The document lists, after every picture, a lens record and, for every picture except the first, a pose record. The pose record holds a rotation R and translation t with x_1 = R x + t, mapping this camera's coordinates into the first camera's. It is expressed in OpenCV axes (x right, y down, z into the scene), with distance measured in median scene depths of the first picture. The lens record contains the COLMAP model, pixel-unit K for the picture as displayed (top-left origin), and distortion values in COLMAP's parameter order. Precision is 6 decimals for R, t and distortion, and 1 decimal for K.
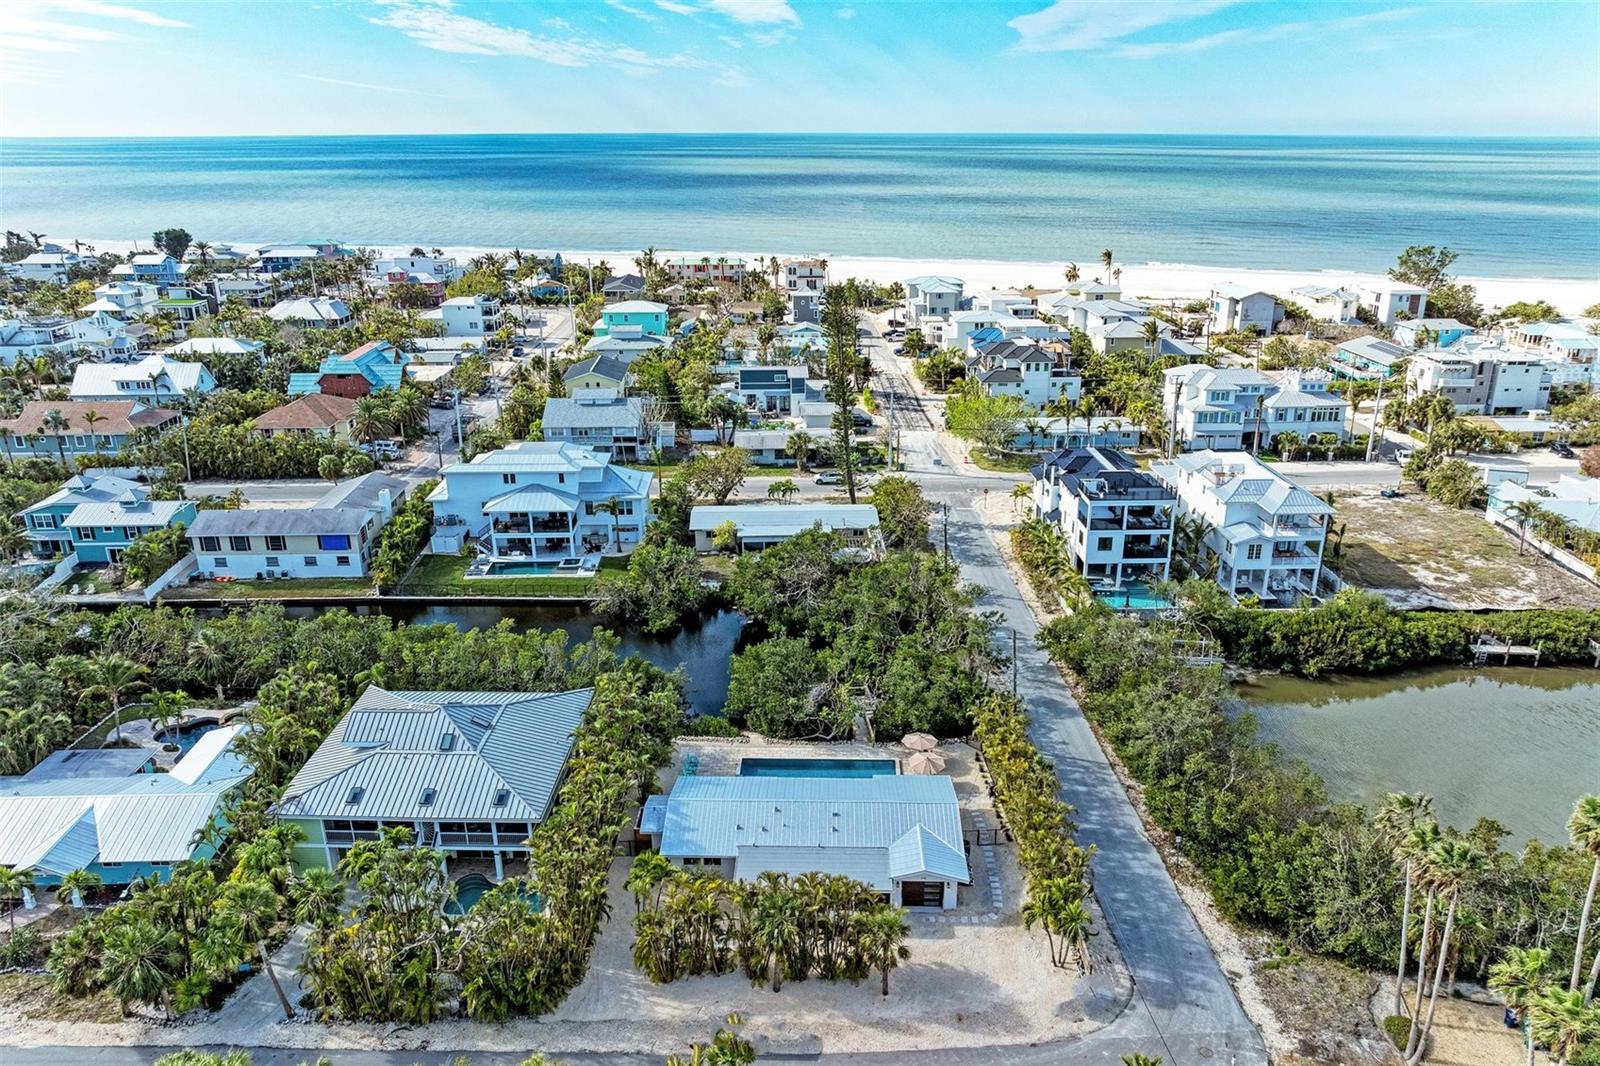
lens RADIAL K [[1124.8, 0, 787.7], [0, 1124.8, 538.3], [0, 0, 1]] dist [-0.019920, -0.005754]
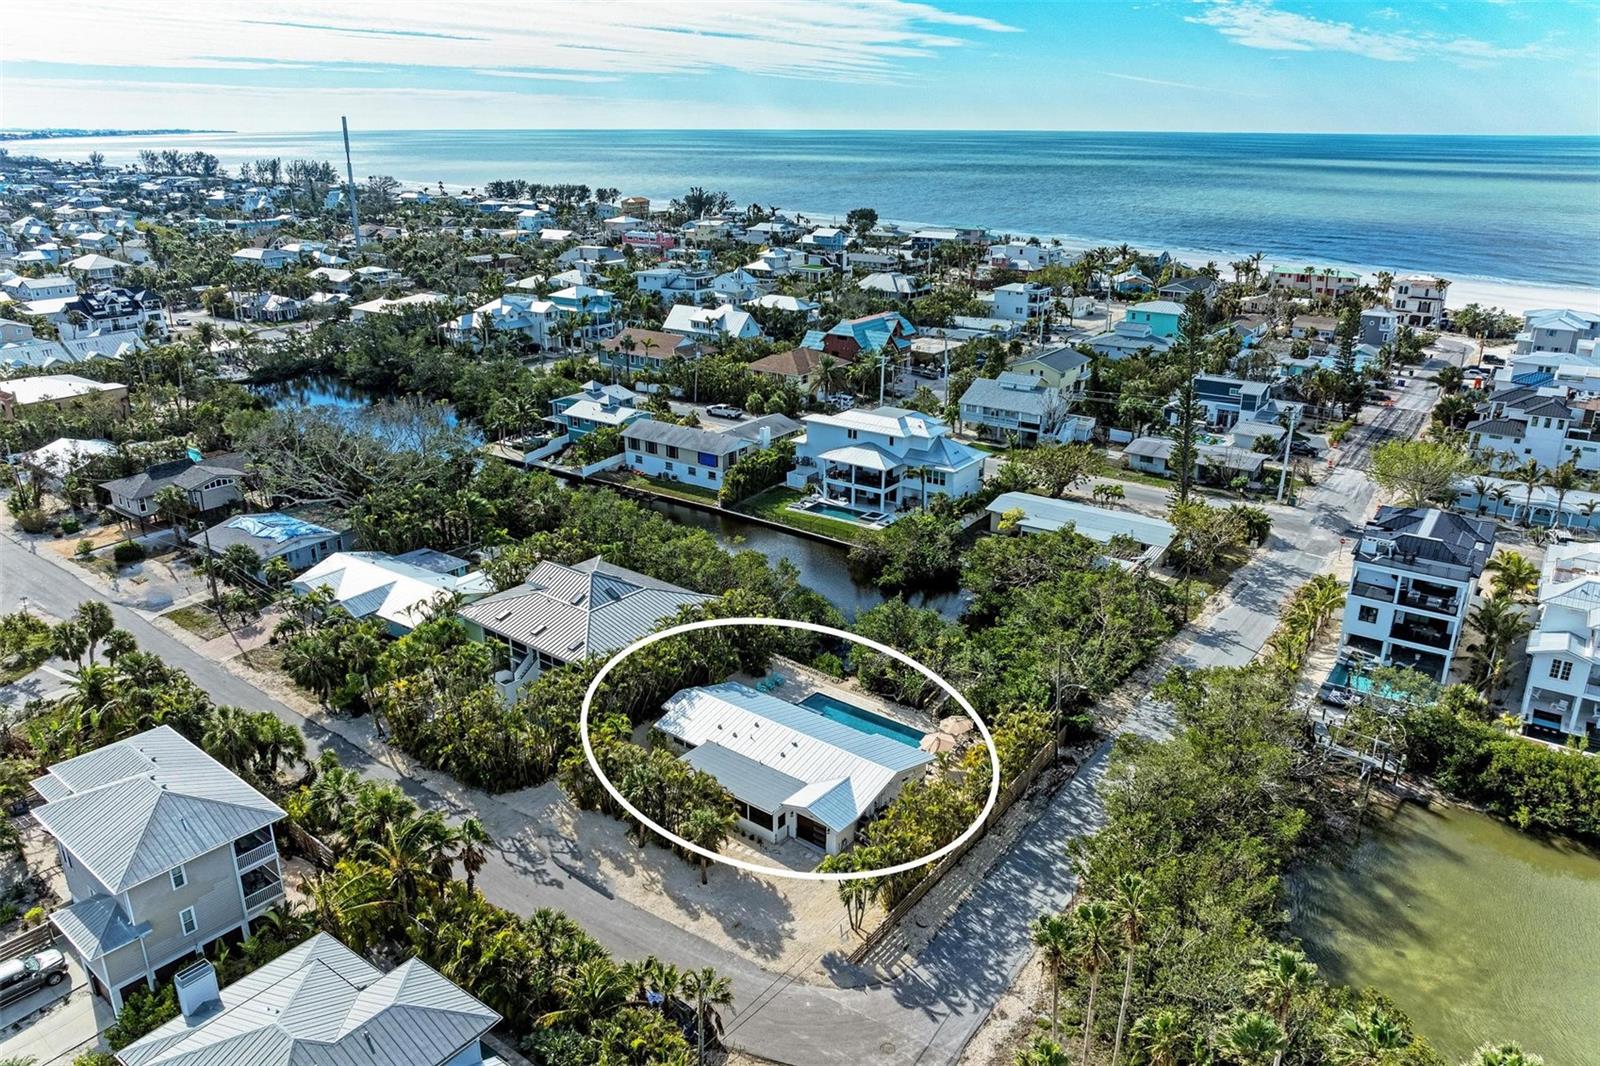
lens RADIAL K [[1103.0, 0, 772.5], [0, 1103.0, 532.7], [0, 0, 1]] dist [-0.019238, -0.003104]
pose [[0.795010, 0.211574, -0.568502, 0.350159], [-0.209124, 0.975342, 0.070539, -0.017780], [0.569408, 0.062808, 0.819652, 0.047062]]
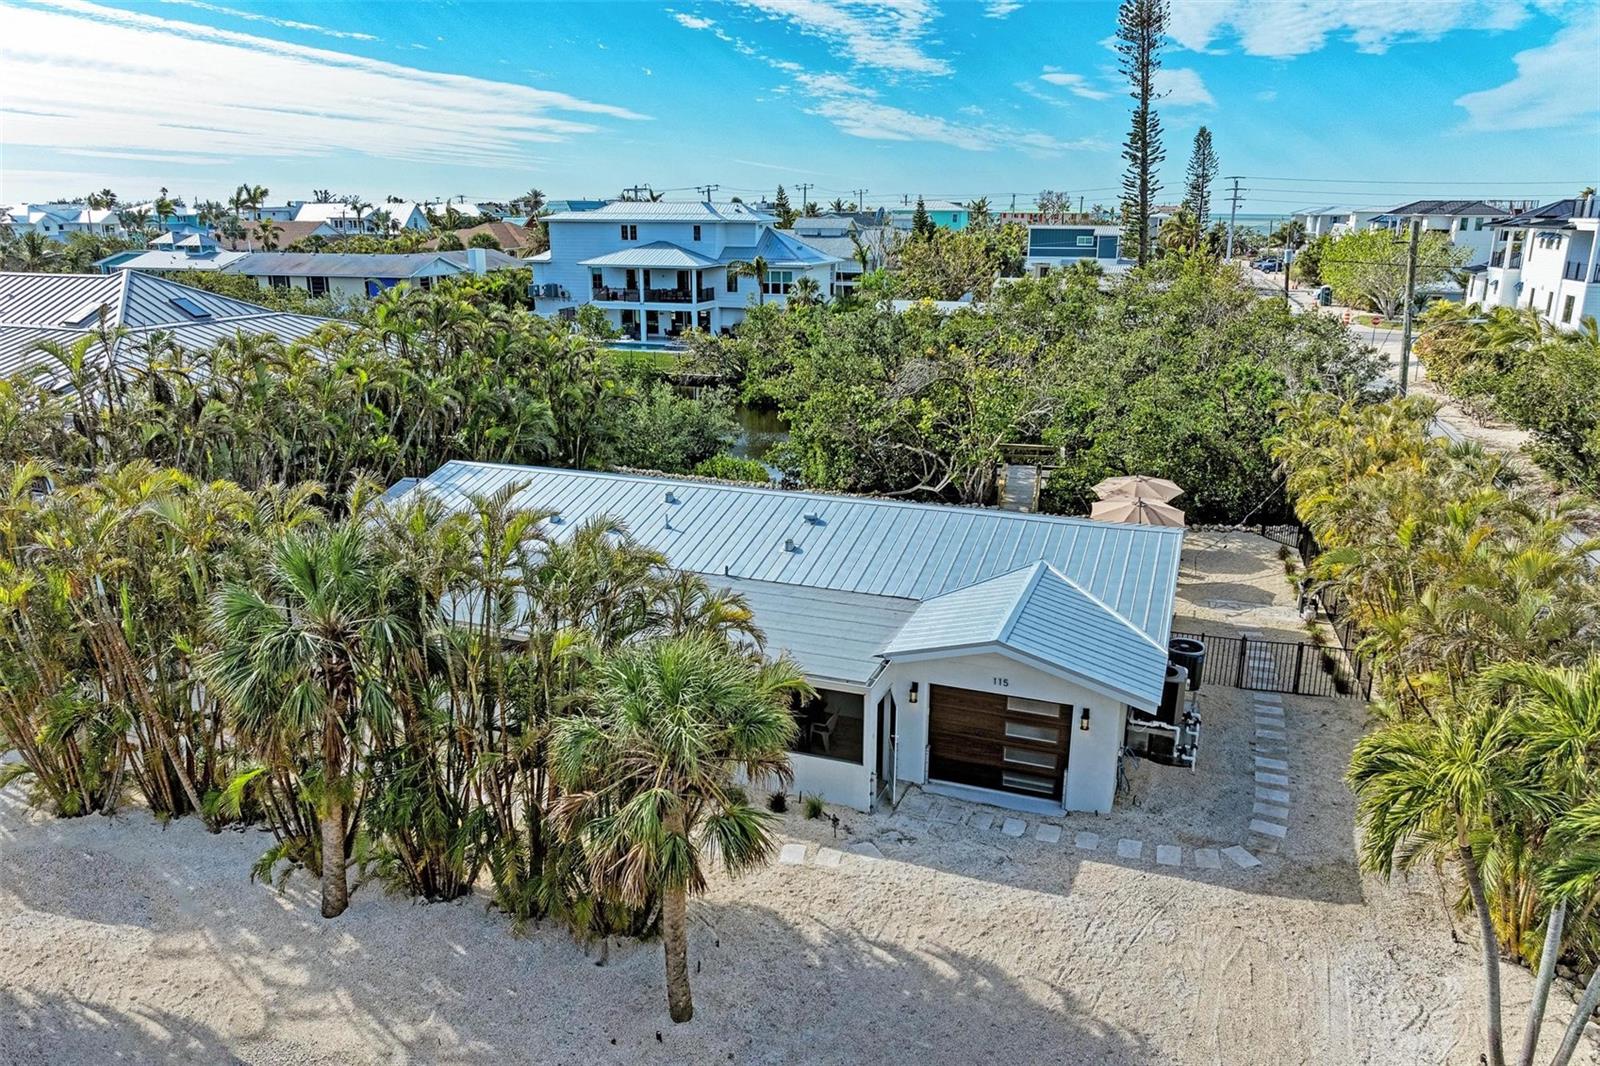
lens RADIAL K [[1124.8, 0, 787.7], [0, 1124.8, 538.3], [0, 0, 1]] dist [-0.019920, -0.005754]
pose [[0.945219, 0.103743, -0.309513, 0.085072], [-0.121943, 0.991731, -0.039990, 0.155801], [0.302805, 0.075542, 0.950054, 0.385066]]
